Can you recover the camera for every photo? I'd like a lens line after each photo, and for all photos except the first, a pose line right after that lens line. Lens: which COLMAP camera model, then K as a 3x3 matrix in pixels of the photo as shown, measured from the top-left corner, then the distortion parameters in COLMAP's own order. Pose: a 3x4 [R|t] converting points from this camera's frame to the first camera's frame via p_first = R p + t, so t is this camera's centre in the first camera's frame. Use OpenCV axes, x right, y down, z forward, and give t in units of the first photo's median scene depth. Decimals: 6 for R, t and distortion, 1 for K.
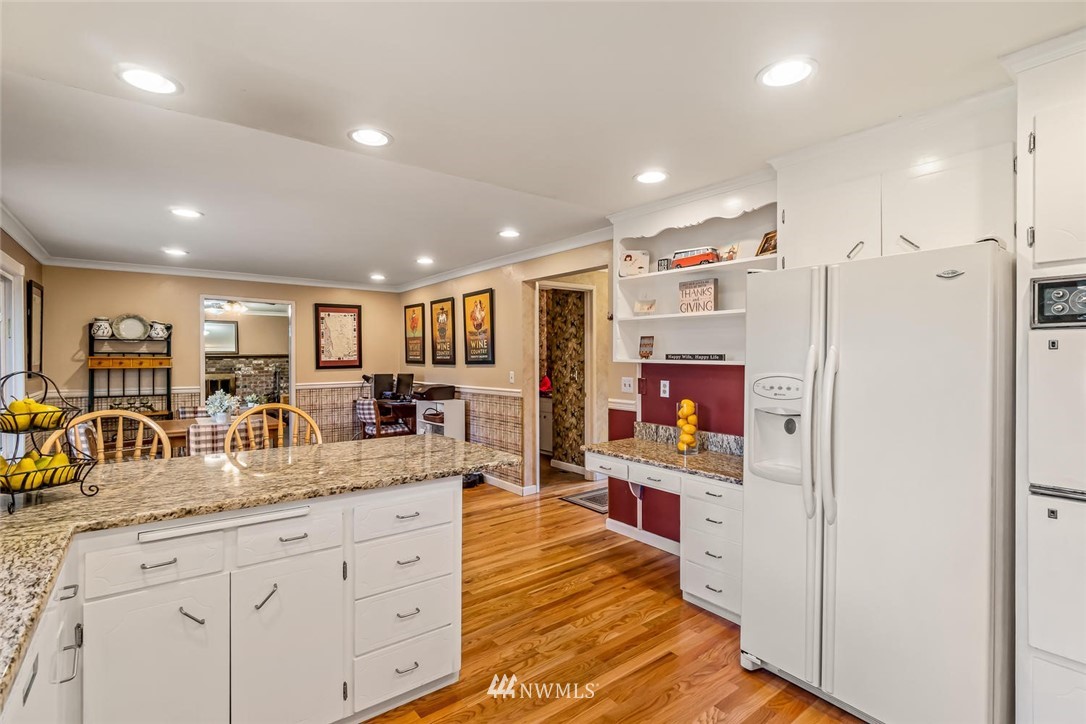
lens RADIAL K [[500.0, 0, 543.0], [0, 500.0, 362.0], [0, 0, 1]] dist [0.002043, 0.000466]
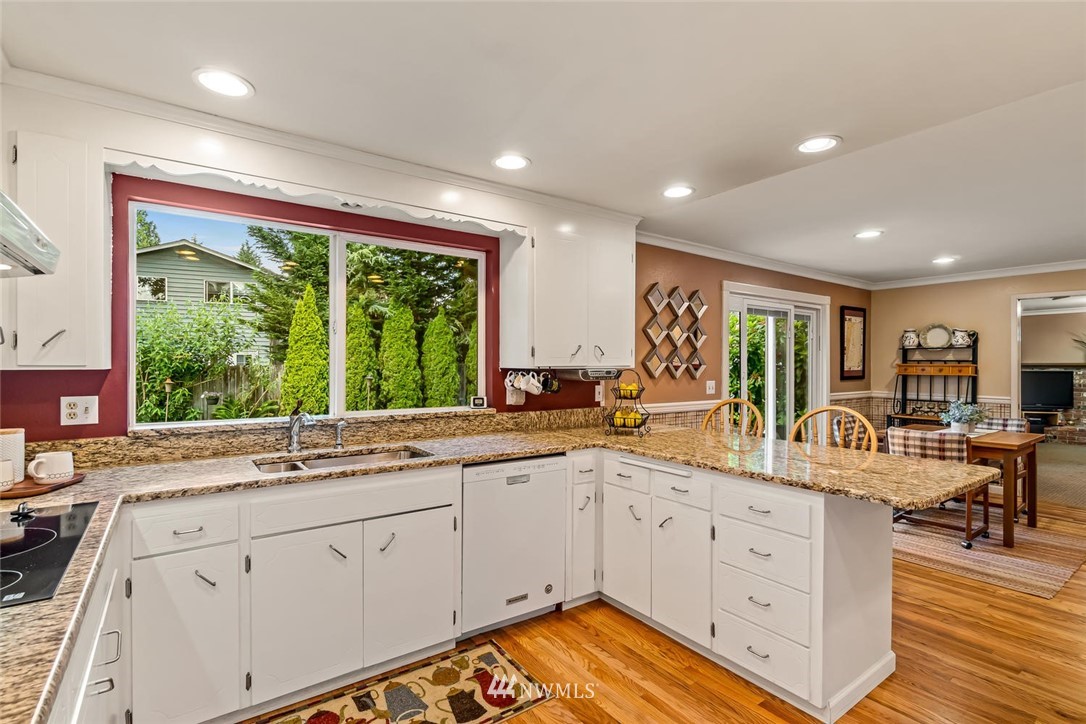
lens RADIAL K [[525.4, 0, 543.0], [0, 525.4, 362.0], [0, 0, 1]] dist [-0.002897, -0.000516]
pose [[-0.032236, -0.006741, -0.999458, 0.323996], [-0.010982, 0.999919, -0.006390, 0.001176], [0.999420, 0.010770, -0.032307, 0.213366]]
